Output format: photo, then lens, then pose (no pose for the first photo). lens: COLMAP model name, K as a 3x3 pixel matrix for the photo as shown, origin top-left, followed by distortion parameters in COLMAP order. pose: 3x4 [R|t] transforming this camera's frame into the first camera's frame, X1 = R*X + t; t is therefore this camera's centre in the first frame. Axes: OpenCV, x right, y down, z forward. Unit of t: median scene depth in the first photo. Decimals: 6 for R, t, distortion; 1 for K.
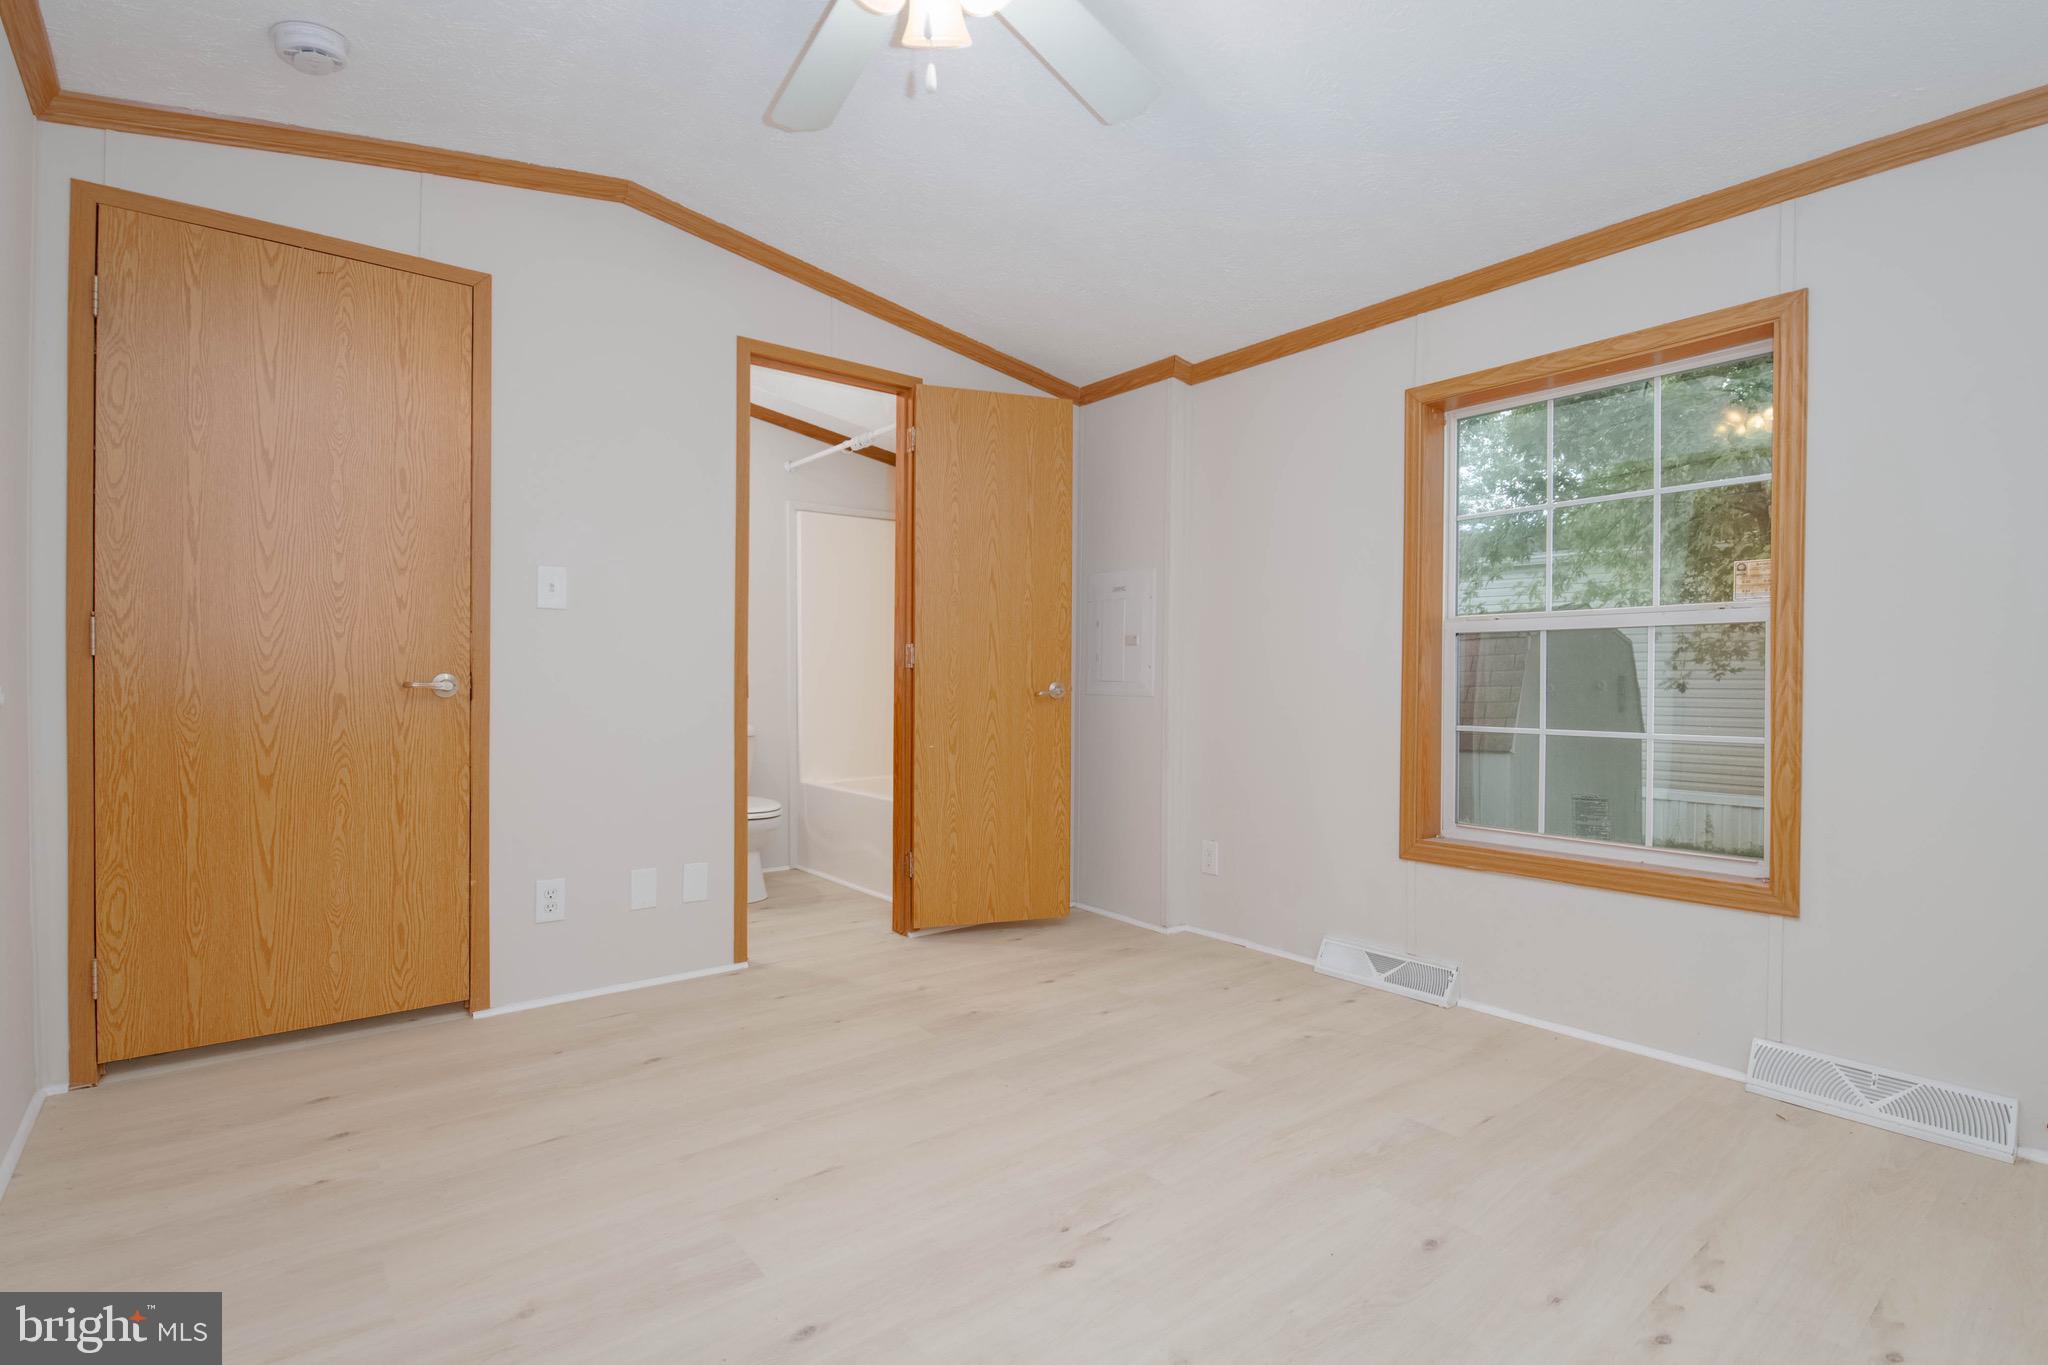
lens RADIAL K [[980.5, 0, 1041.5], [0, 980.5, 681.2], [0, 0, 1]] dist [0.019618, -0.001372]
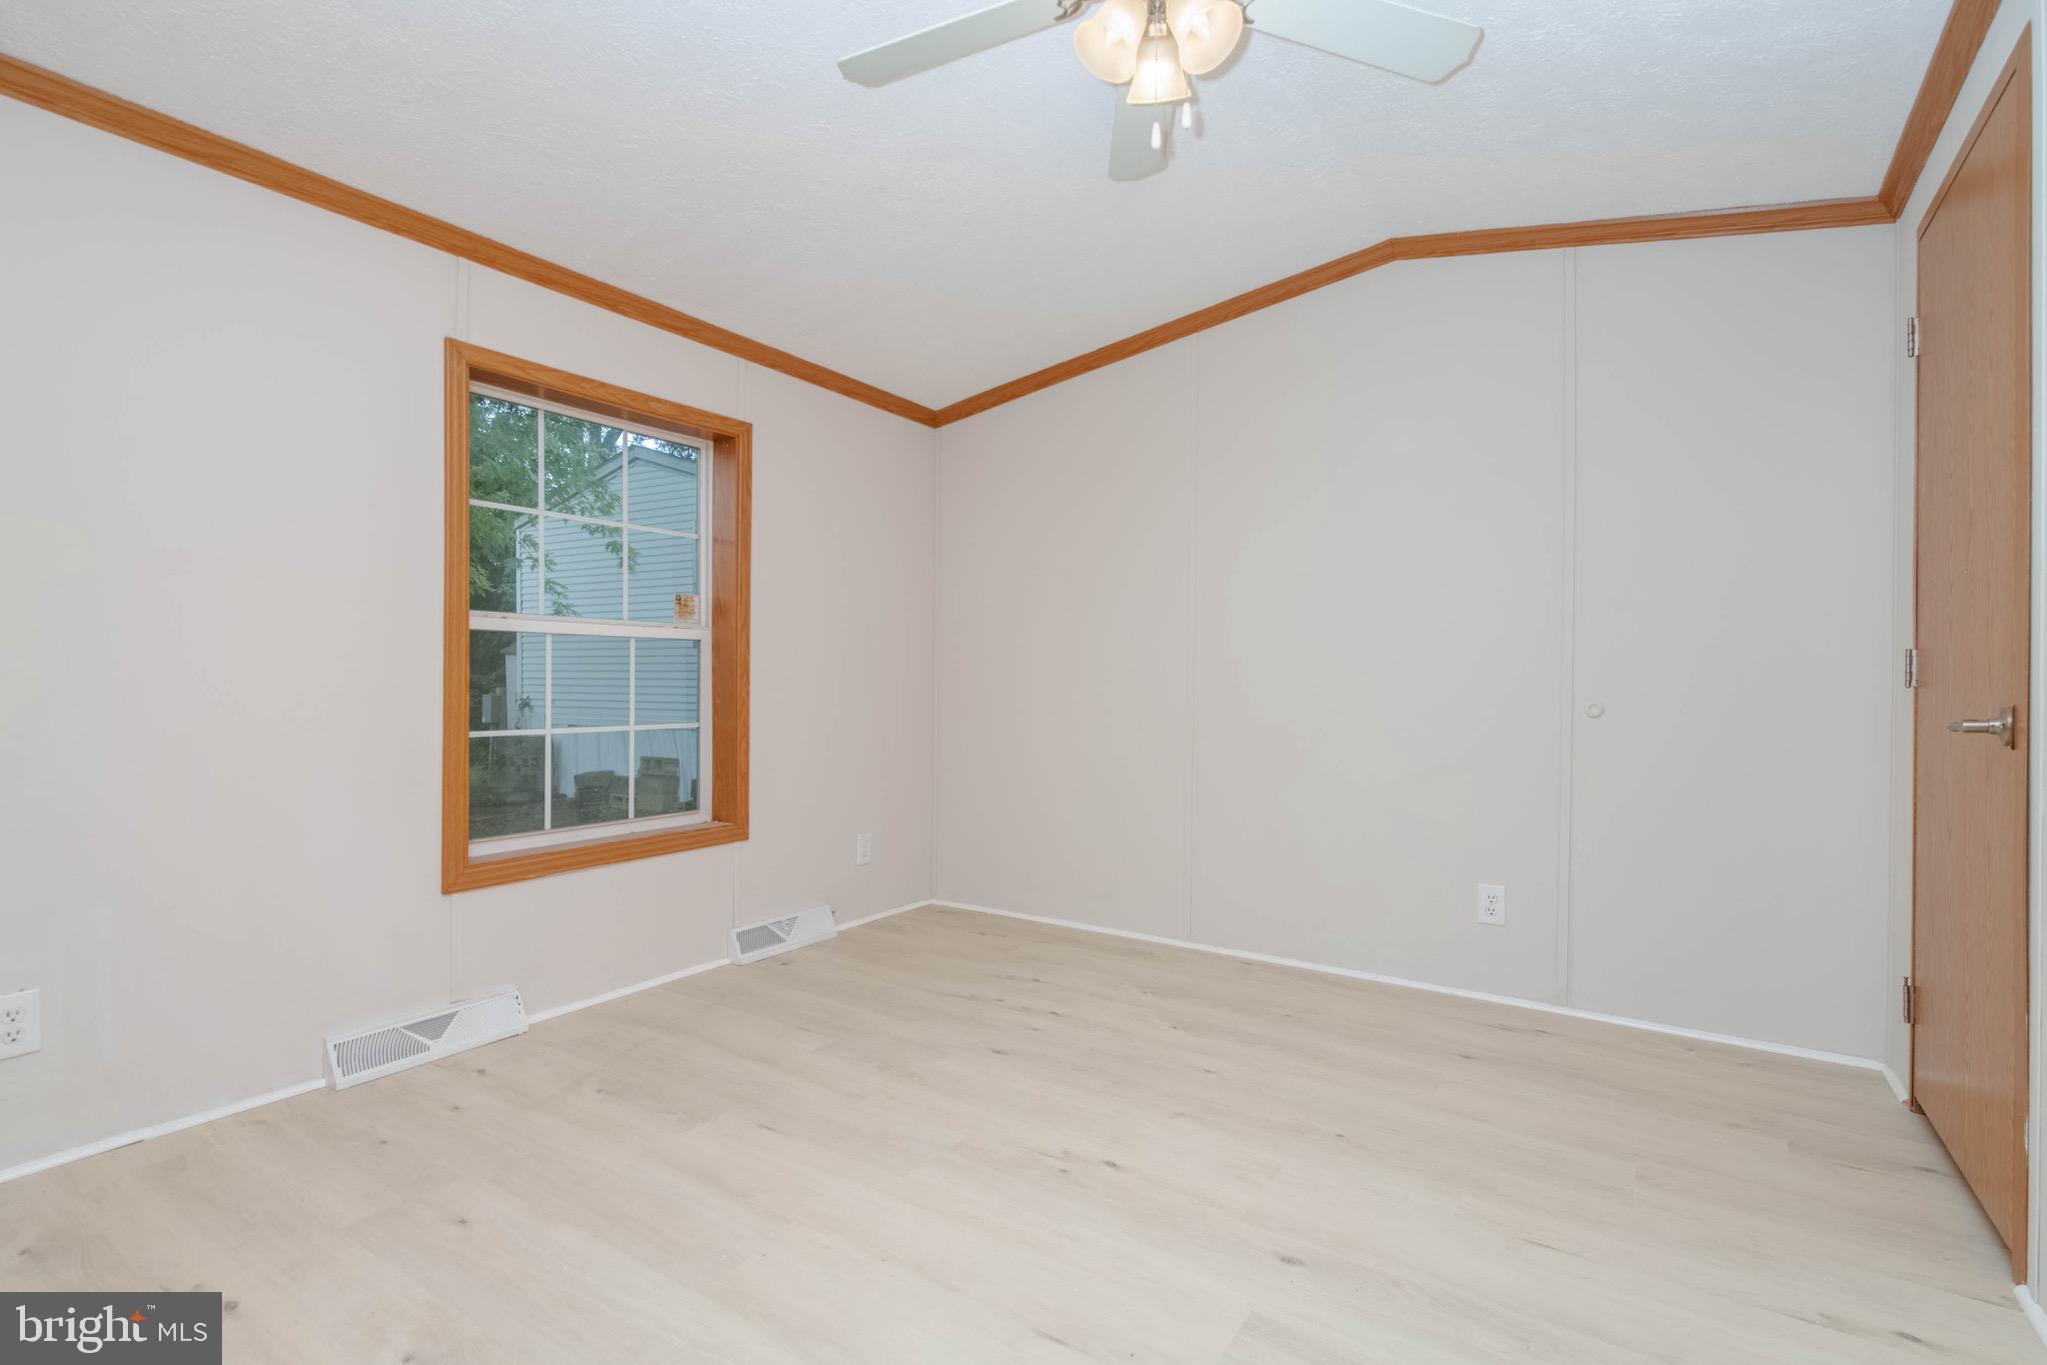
lens RADIAL K [[980.0, 0, 1041.0], [0, 980.0, 681.2], [0, 0, 1]] dist [0.019618, -0.001372]
pose [[-0.313822, -0.012164, 0.949404, -0.684636], [-0.011452, 0.999894, 0.009025, -0.018476], [-0.949413, -0.008040, -0.313928, 0.900365]]
